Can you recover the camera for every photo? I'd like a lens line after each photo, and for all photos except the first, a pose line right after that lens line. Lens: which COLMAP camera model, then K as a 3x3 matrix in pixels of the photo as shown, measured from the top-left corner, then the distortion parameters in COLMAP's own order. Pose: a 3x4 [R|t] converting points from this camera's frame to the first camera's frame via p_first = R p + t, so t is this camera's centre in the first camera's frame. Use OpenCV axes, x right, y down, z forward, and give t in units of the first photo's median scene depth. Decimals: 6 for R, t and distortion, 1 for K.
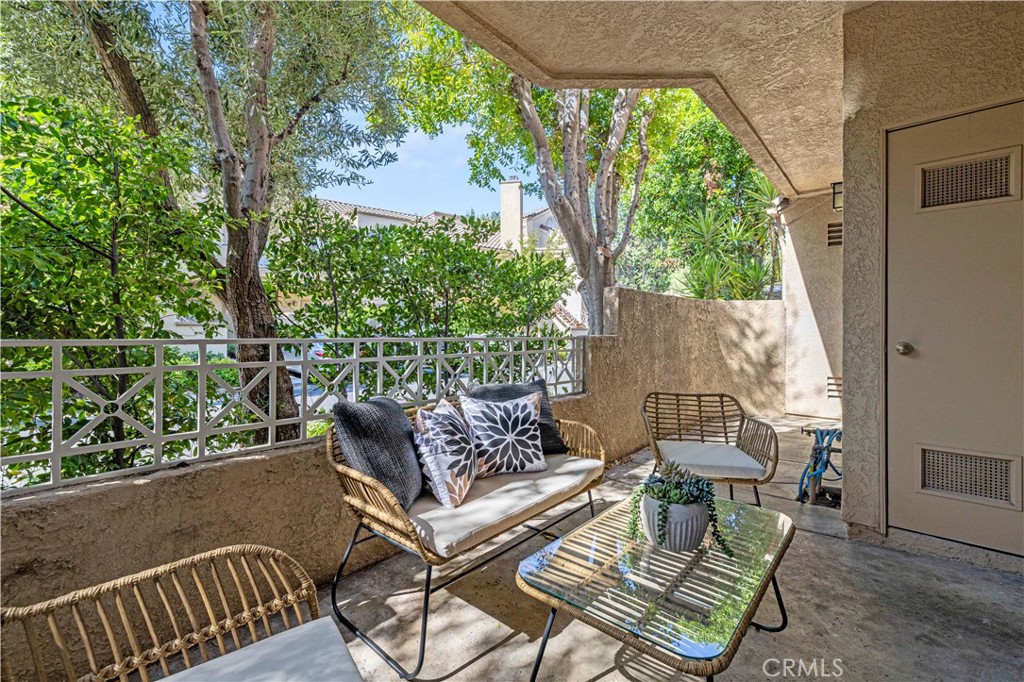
lens RADIAL K [[438.5, 0, 507.8], [0, 438.5, 330.5], [0, 0, 1]] dist [0.003509, -0.000555]
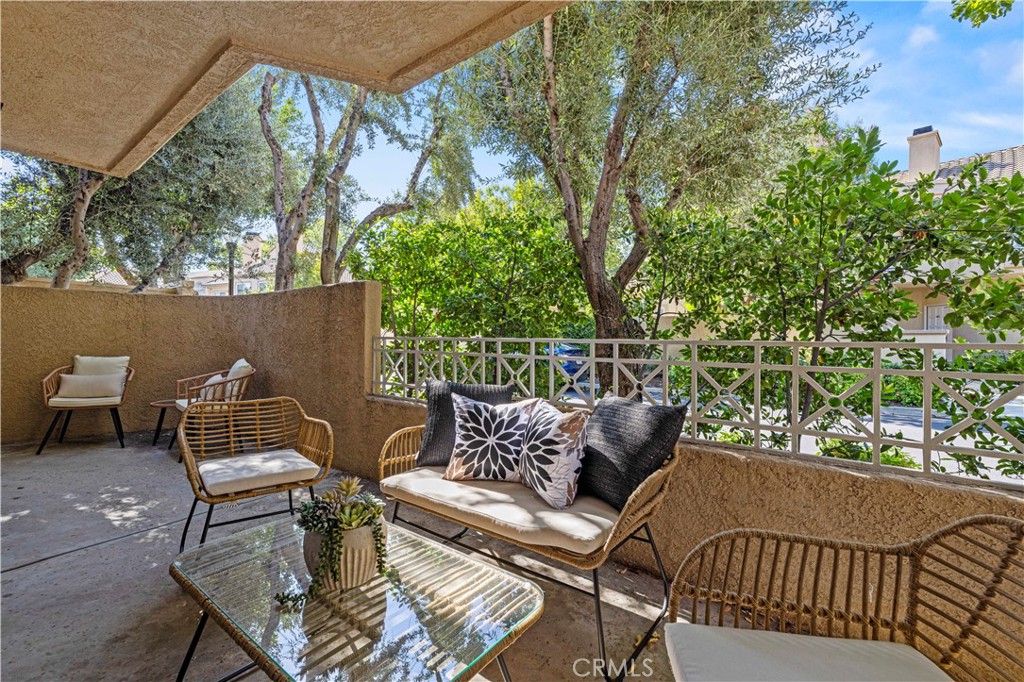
lens RADIAL K [[438.5, 0, 508.5], [0, 438.5, 339.8], [0, 0, 1]] dist [0.003509, -0.000555]
pose [[0.063051, 0.002578, -0.998007, 0.899112], [-0.002483, 0.999994, 0.002427, 0.022973], [0.998007, 0.002325, 0.063057, 0.929435]]
